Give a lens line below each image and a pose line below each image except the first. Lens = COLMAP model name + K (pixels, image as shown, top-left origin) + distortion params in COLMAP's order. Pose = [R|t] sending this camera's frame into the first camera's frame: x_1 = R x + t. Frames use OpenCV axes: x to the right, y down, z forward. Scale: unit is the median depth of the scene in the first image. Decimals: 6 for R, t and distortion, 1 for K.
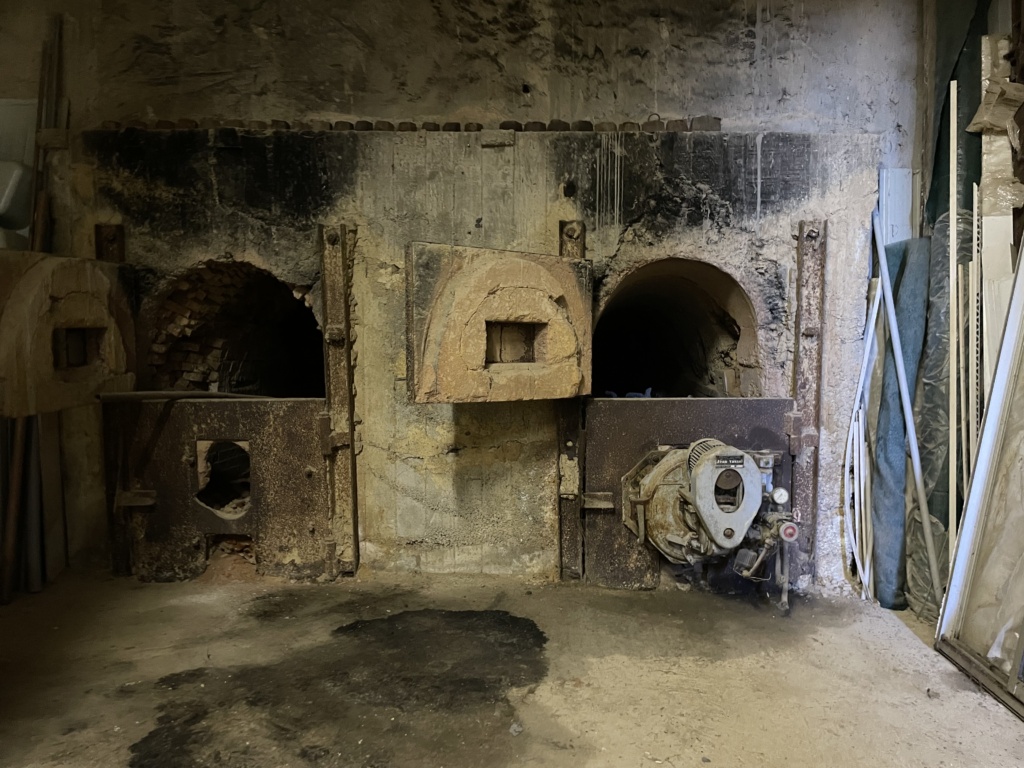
lens RADIAL K [[774.7, 0, 555.3], [0, 774.7, 390.3], [0, 0, 1]] dist [0.006622, -0.012535]
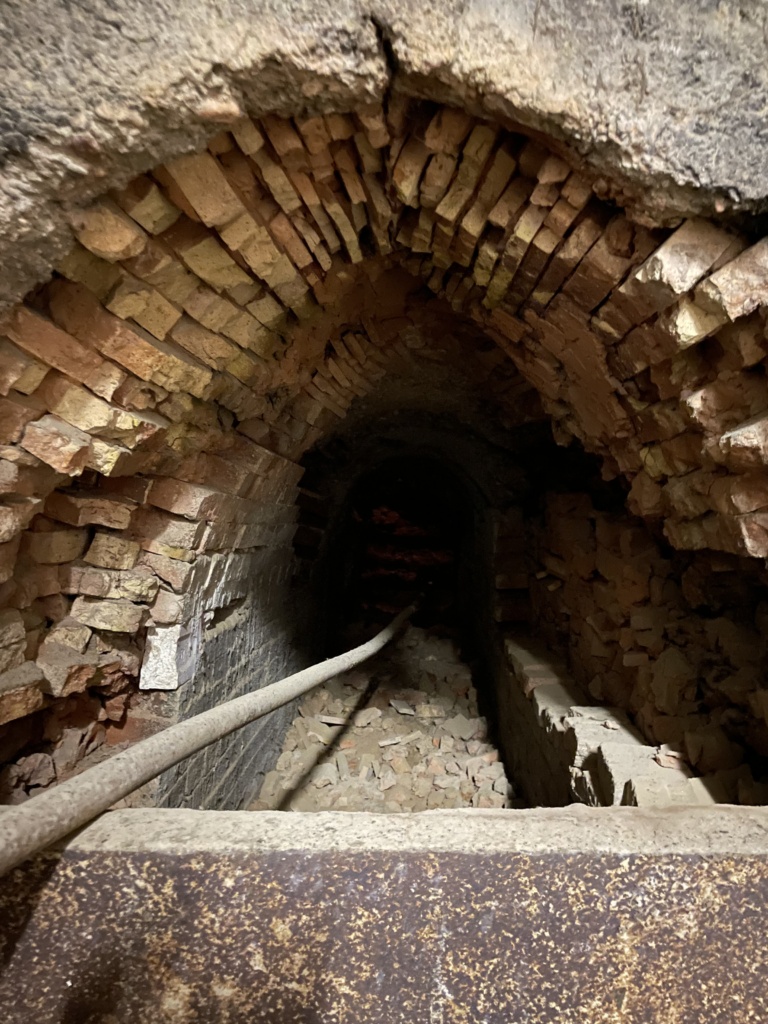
lens RADIAL K [[774.7, 0, 402.5], [0, 774.7, 520.5], [0, 0, 1]] dist [0.006622, -0.012535]
pose [[0.999889, 0.014890, 0.000584, -0.410772], [-0.014860, 0.999264, -0.035350, -0.051173], [-0.001110, 0.035338, 0.999375, 0.815048]]
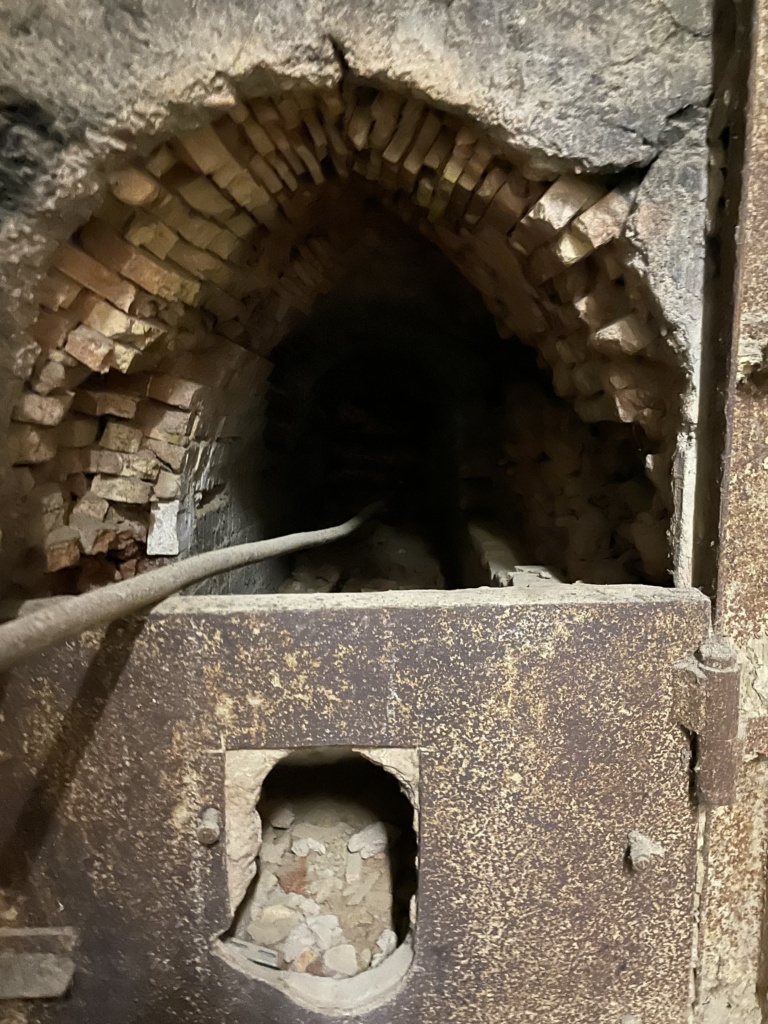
lens RADIAL K [[873.8, 0, 394.2], [0, 873.8, 505.7], [0, 0, 1]] dist [0.046574, -0.042931]
pose [[0.999615, -0.011397, 0.025294, -0.407316], [0.009839, 0.998097, 0.060880, -0.038563], [-0.025940, -0.060608, 0.997825, 0.691632]]
